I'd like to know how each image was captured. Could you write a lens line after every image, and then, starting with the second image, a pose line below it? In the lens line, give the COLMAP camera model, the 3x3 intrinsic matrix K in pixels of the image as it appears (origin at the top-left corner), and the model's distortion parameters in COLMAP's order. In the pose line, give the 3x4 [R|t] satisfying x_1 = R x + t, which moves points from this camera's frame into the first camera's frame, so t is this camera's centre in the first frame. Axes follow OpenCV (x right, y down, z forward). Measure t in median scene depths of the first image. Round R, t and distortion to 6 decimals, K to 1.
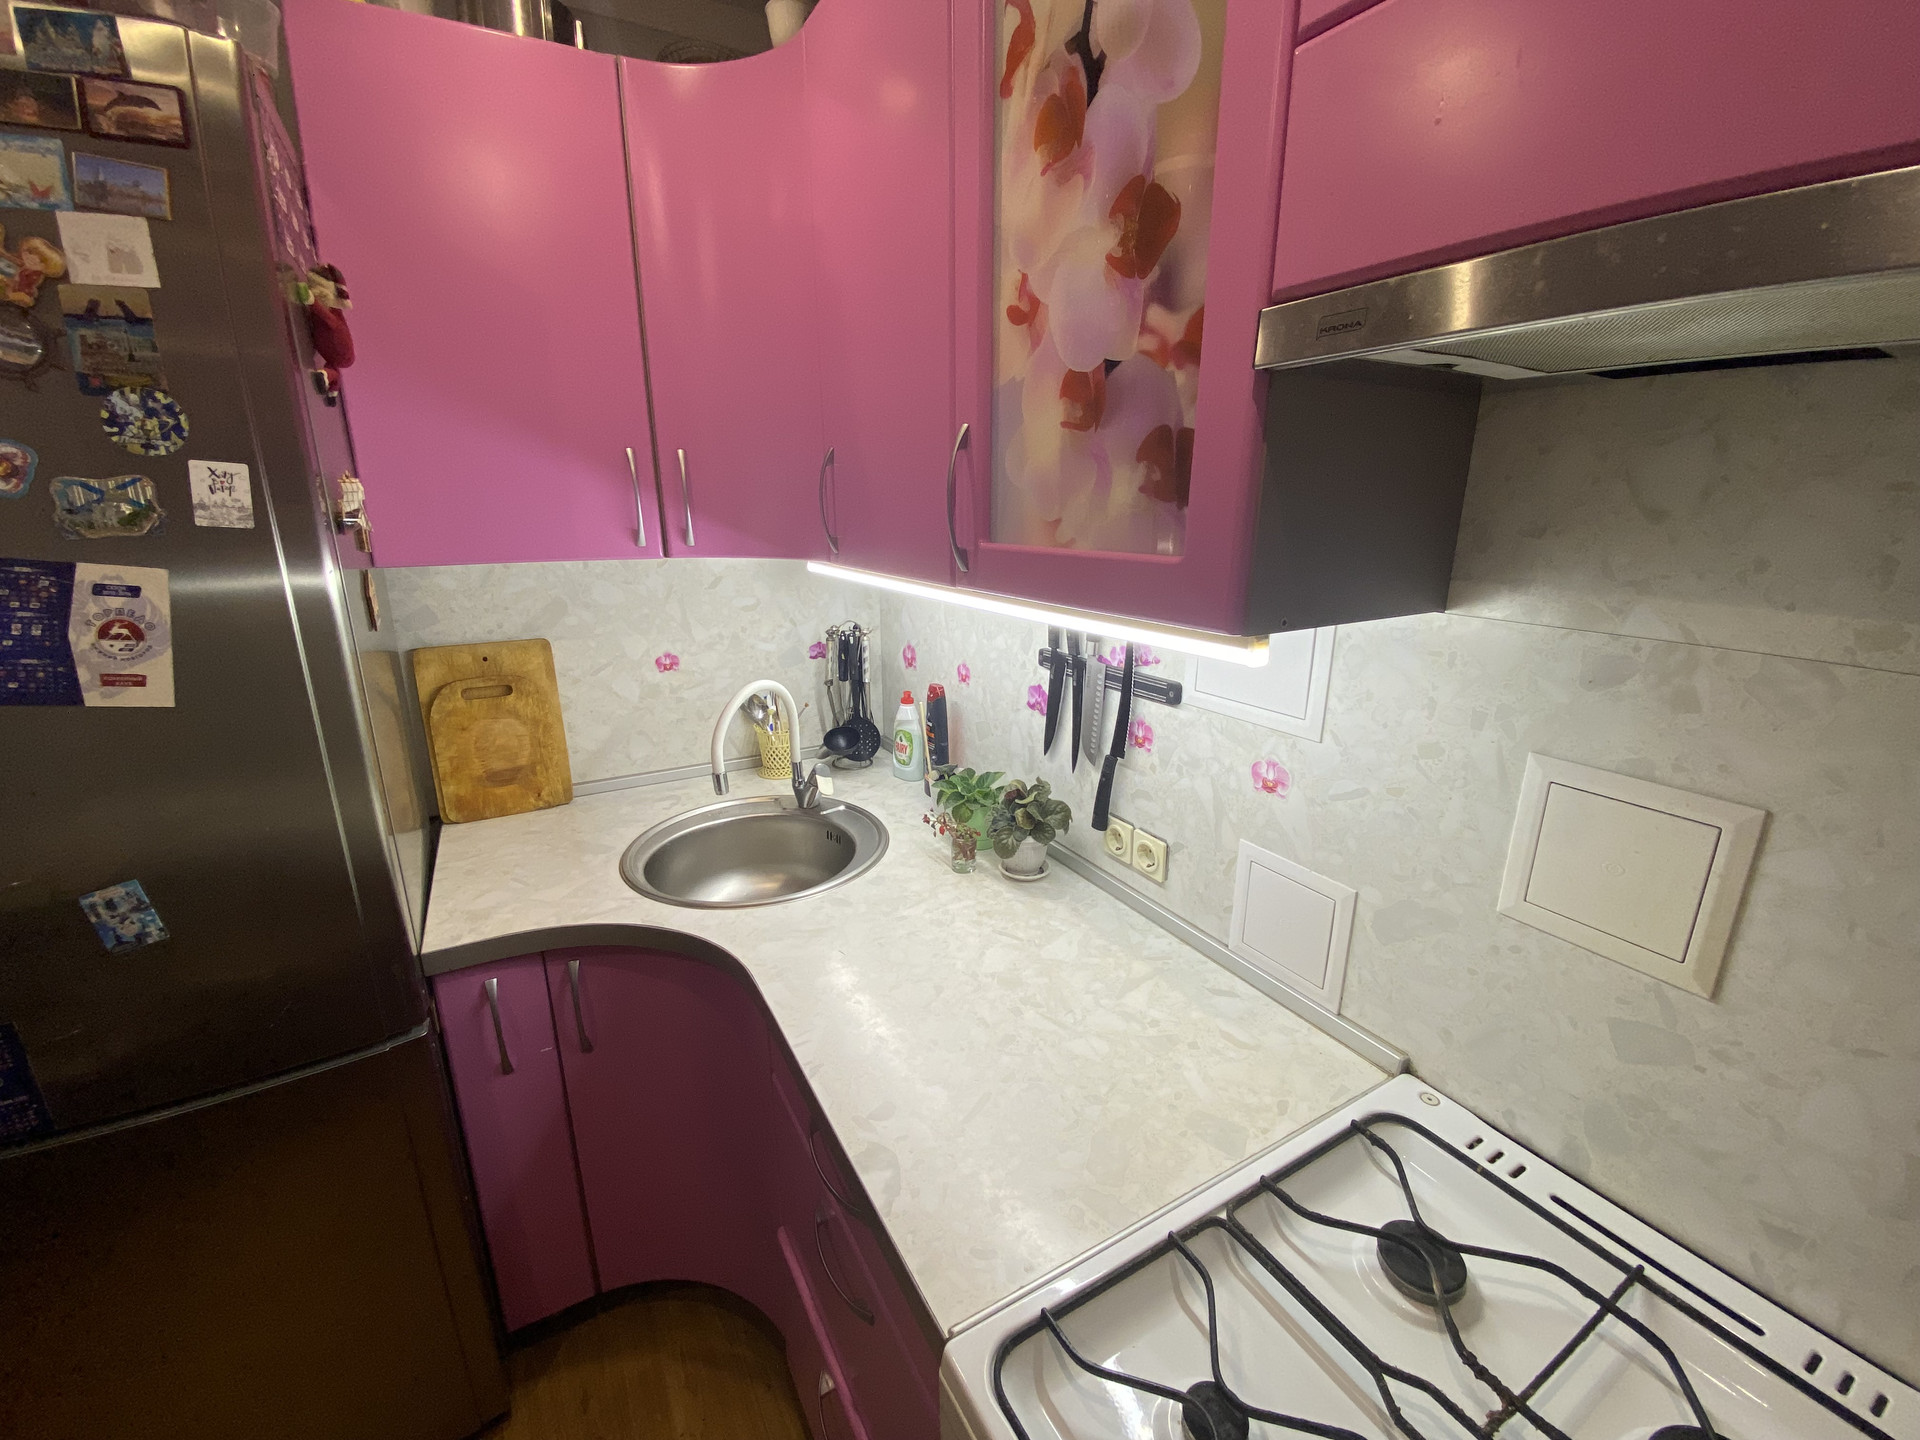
lens RADIAL K [[775.3, 0, 955.9], [0, 775.3, 719.3], [0, 0, 1]] dist [0.015378, -0.018125]
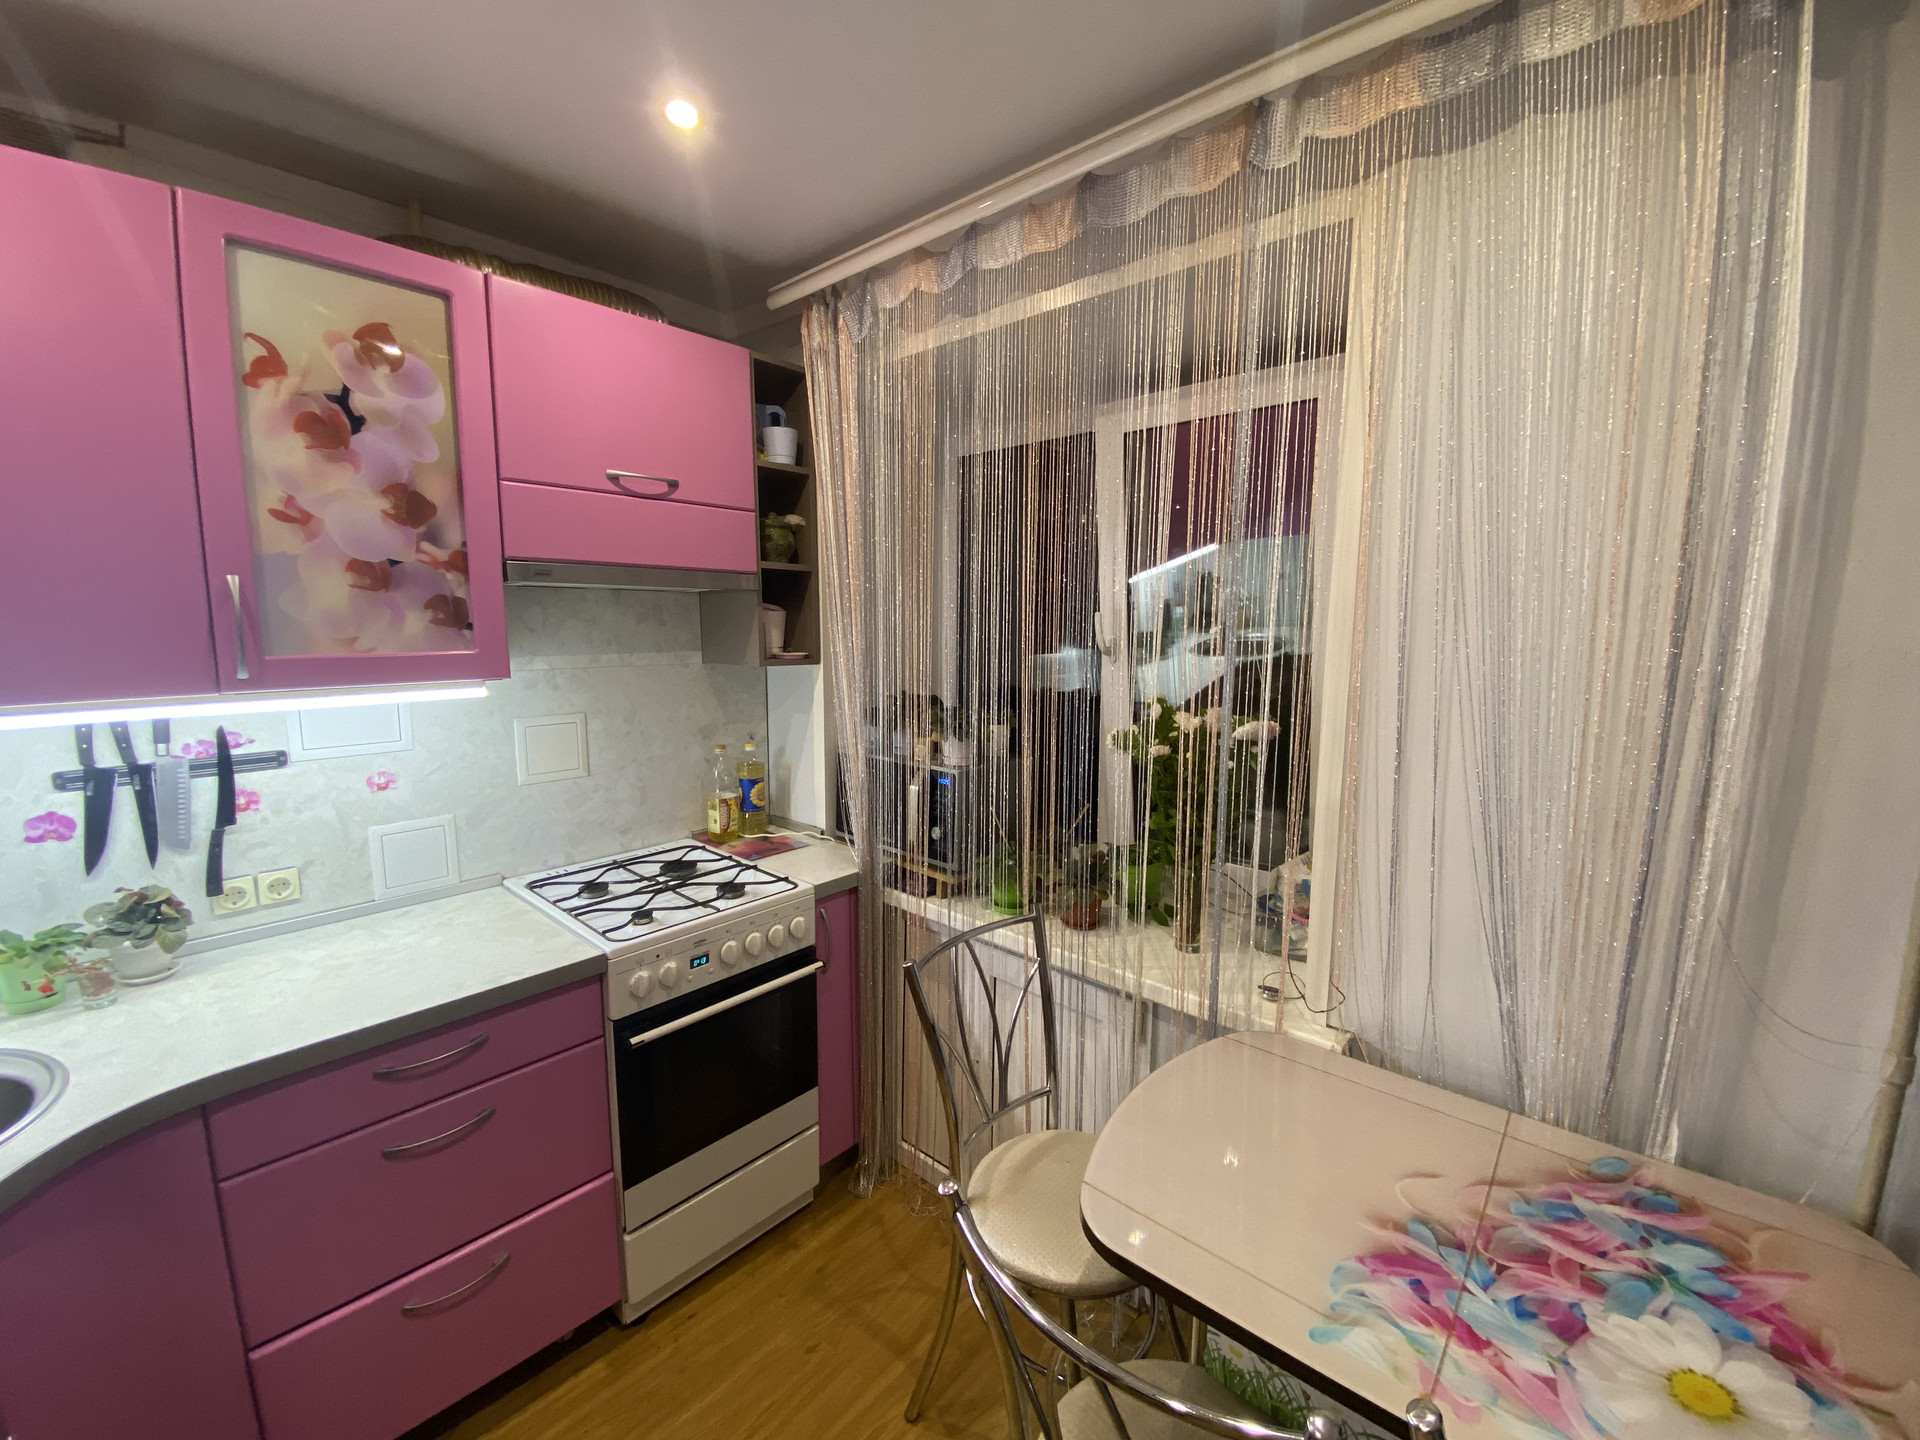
lens RADIAL K [[775.3, 0, 955.9], [0, 775.3, 719.3], [0, 0, 1]] dist [0.015378, -0.018125]
pose [[-0.316050, -0.120734, 0.941029, -1.733456], [0.257280, 0.943796, 0.207498, -0.093305], [-0.913192, 0.307688, -0.267224, 0.269411]]
